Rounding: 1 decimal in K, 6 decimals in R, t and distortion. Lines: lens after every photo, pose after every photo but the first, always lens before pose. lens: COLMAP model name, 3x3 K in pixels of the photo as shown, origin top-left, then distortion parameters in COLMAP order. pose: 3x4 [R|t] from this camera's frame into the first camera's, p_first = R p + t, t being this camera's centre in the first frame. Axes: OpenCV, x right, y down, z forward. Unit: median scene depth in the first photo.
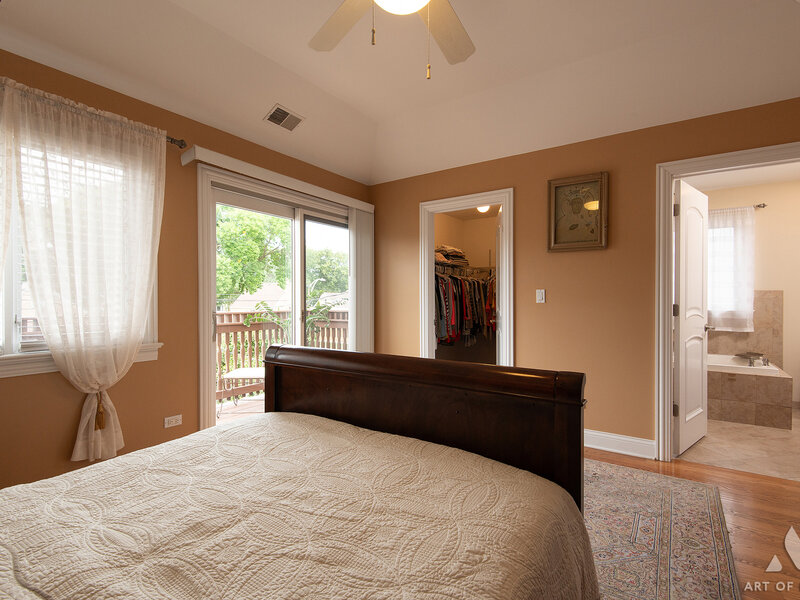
lens RADIAL K [[403.7, 0, 401.3], [0, 403.7, 298.6], [0, 0, 1]] dist [0.019465, -0.013834]
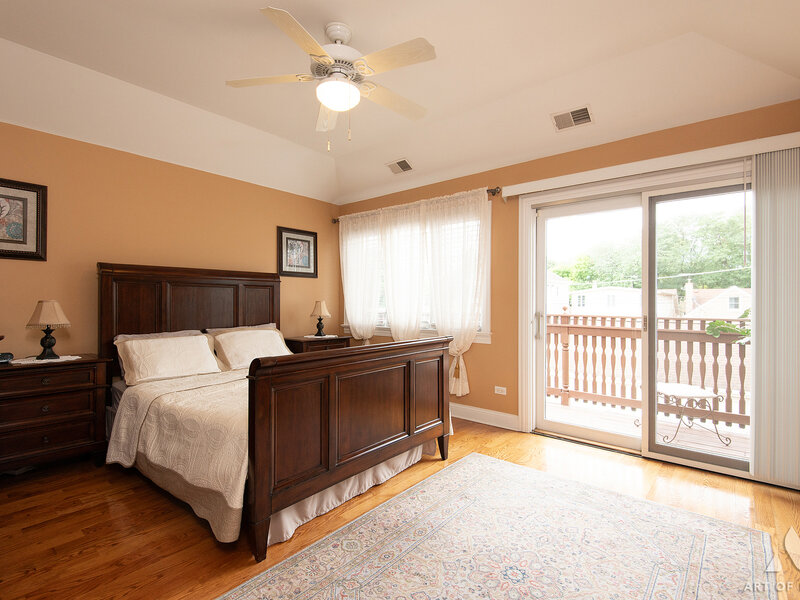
lens RADIAL K [[403.7, 0, 398.9], [0, 403.7, 300.9], [0, 0, 1]] dist [0.019465, -0.013834]
pose [[-0.112241, -0.001832, -0.993679, 0.738386], [-0.000038, 0.999998, -0.001839, -0.001180], [0.993681, -0.000168, -0.112241, 0.701938]]
